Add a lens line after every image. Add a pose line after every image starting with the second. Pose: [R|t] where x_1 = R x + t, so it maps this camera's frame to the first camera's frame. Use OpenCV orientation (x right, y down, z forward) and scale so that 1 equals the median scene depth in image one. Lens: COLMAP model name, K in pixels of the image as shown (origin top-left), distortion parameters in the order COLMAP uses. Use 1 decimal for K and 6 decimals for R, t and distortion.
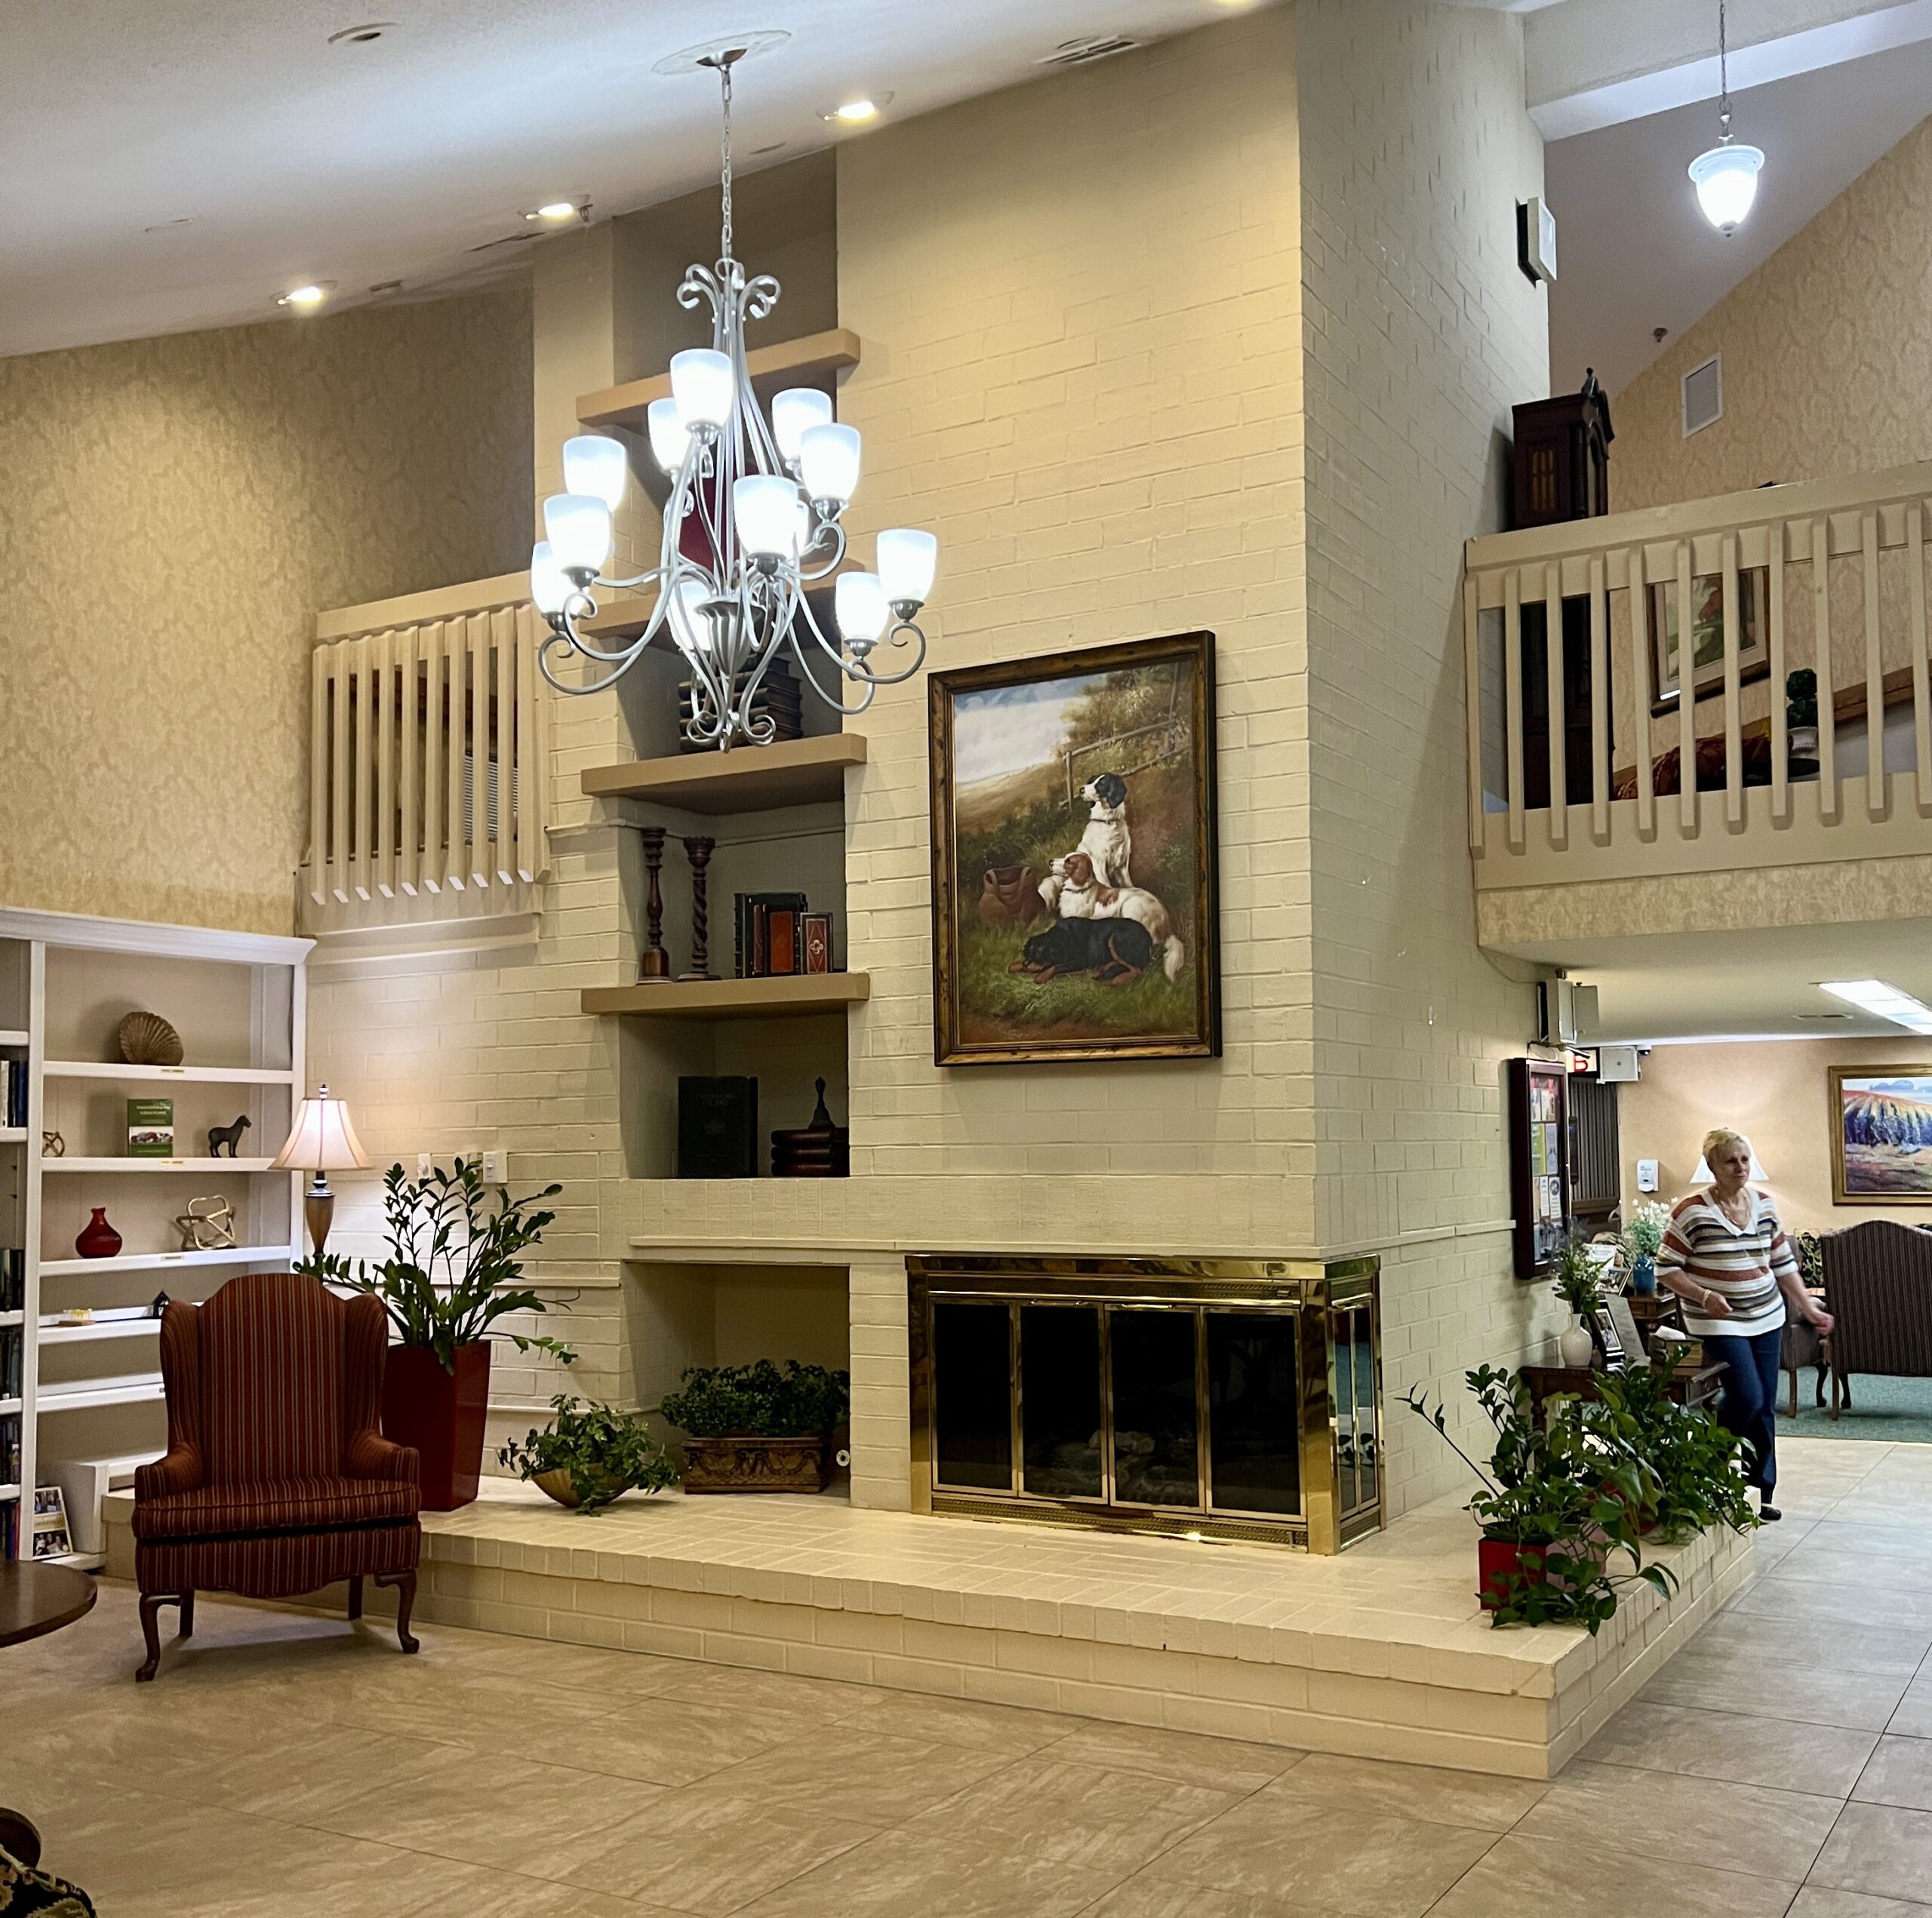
lens RADIAL K [[1996.5, 0, 1006.1], [0, 1996.5, 1061.8], [0, 0, 1]] dist [0.123707, -0.205119]
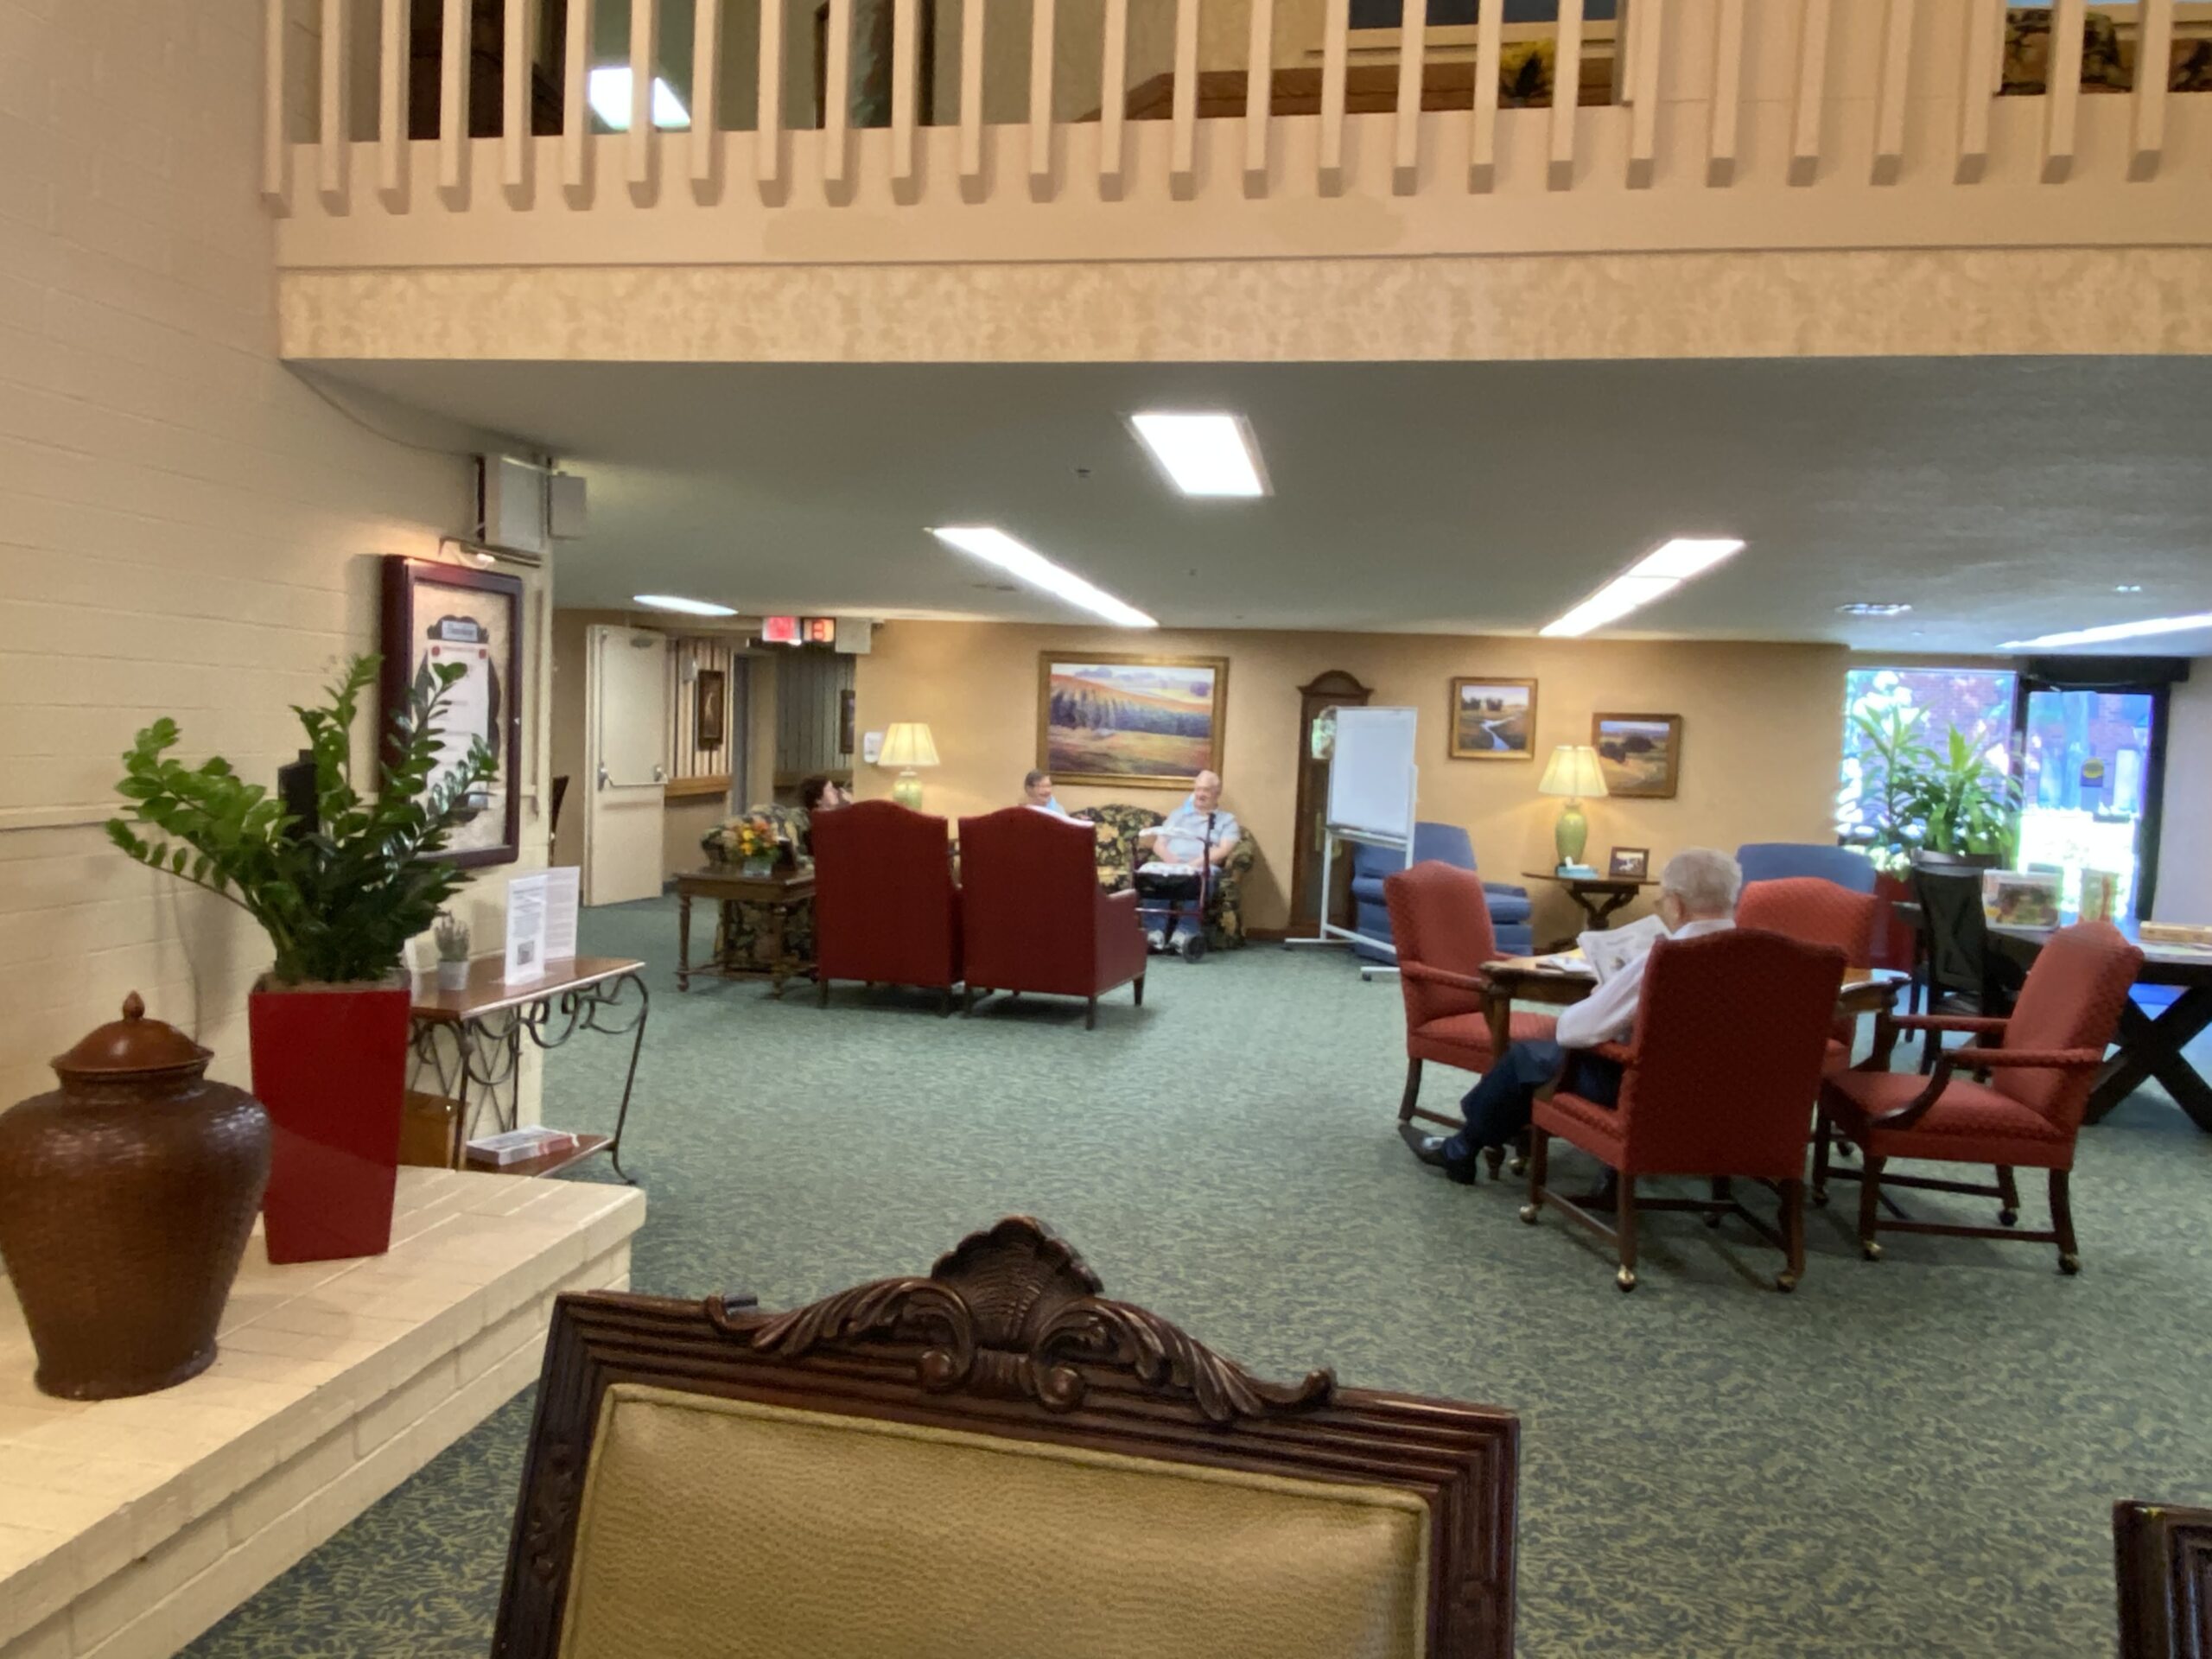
lens RADIAL K [[1574.4, 0, 1106.0], [0, 1574.4, 829.5], [0, 0, 1]] dist [-0.002795, -0.001710]
pose [[0.936872, 0.029866, 0.348395, 0.351795], [-0.068793, 0.992617, 0.099898, 0.023419], [-0.342839, -0.117558, 0.932009, 0.497523]]
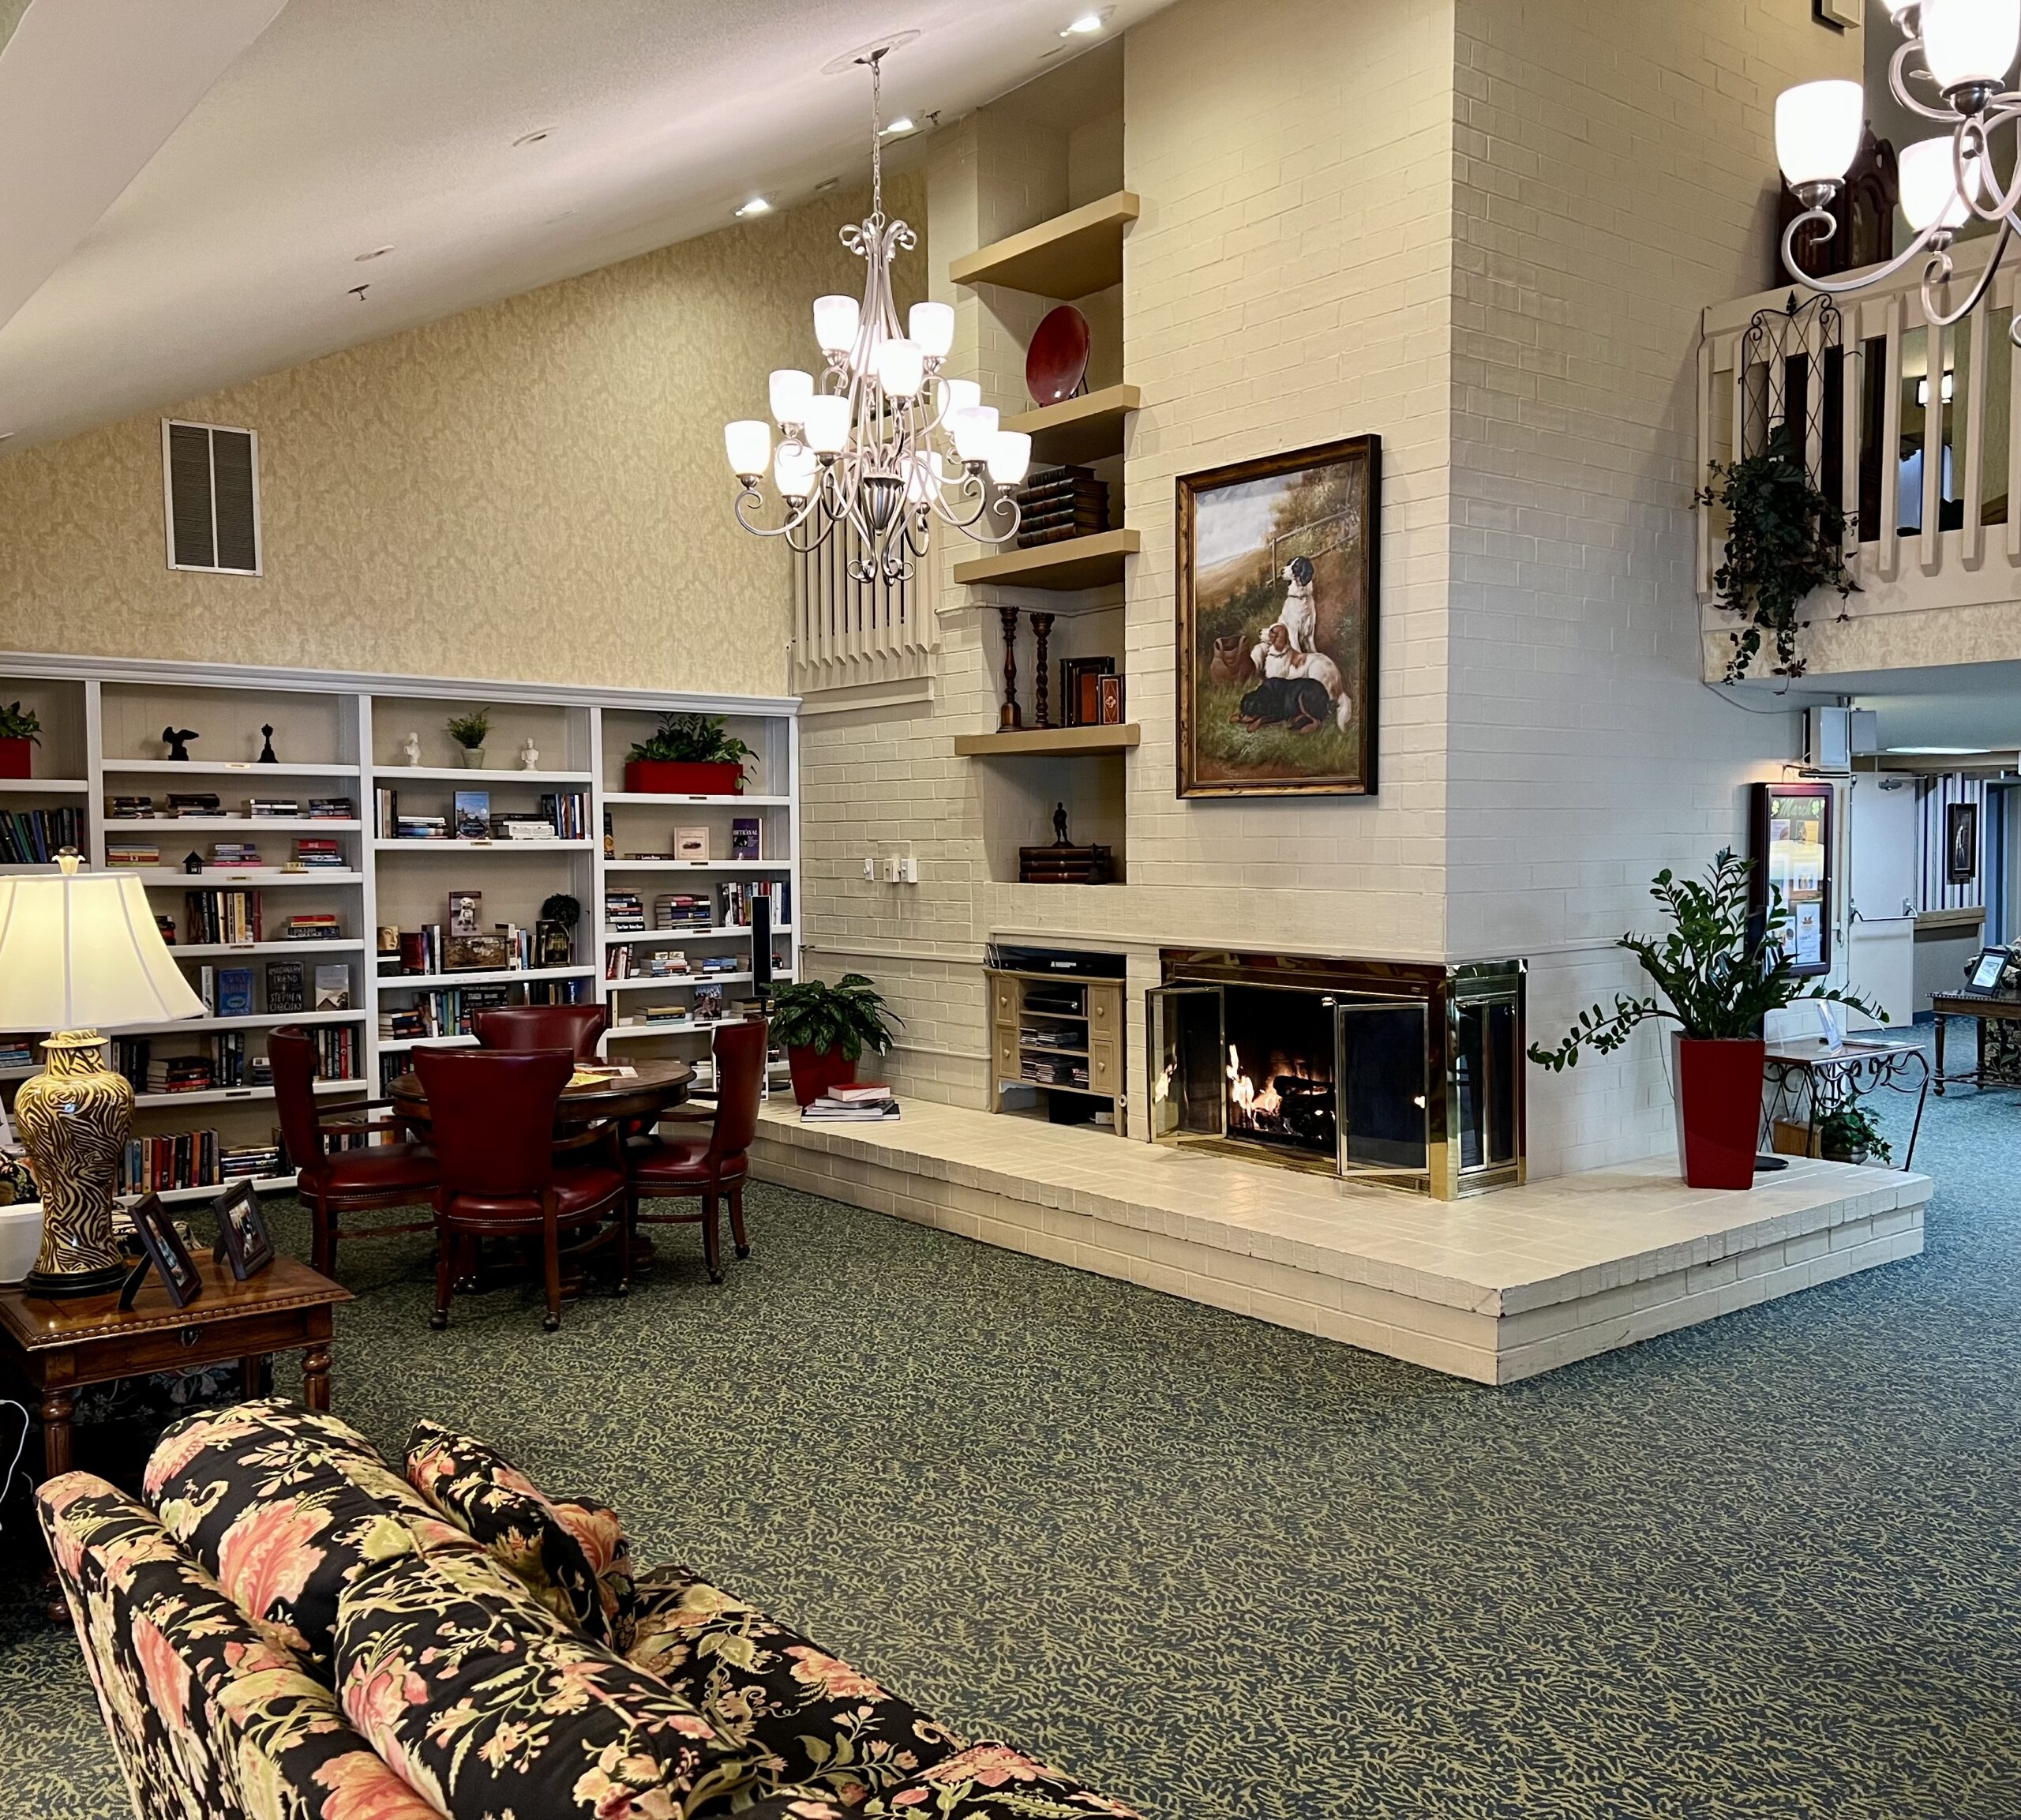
lens RADIAL K [[1808.9, 0, 1004.6], [0, 1808.9, 951.6], [0, 0, 1]] dist [0.105457, -0.199848]
pose [[0.932543, 0.029840, -0.359822, 0.276903], [0.010754, 0.993841, 0.110290, -0.029469], [0.360897, -0.106720, 0.926479, -0.103441]]
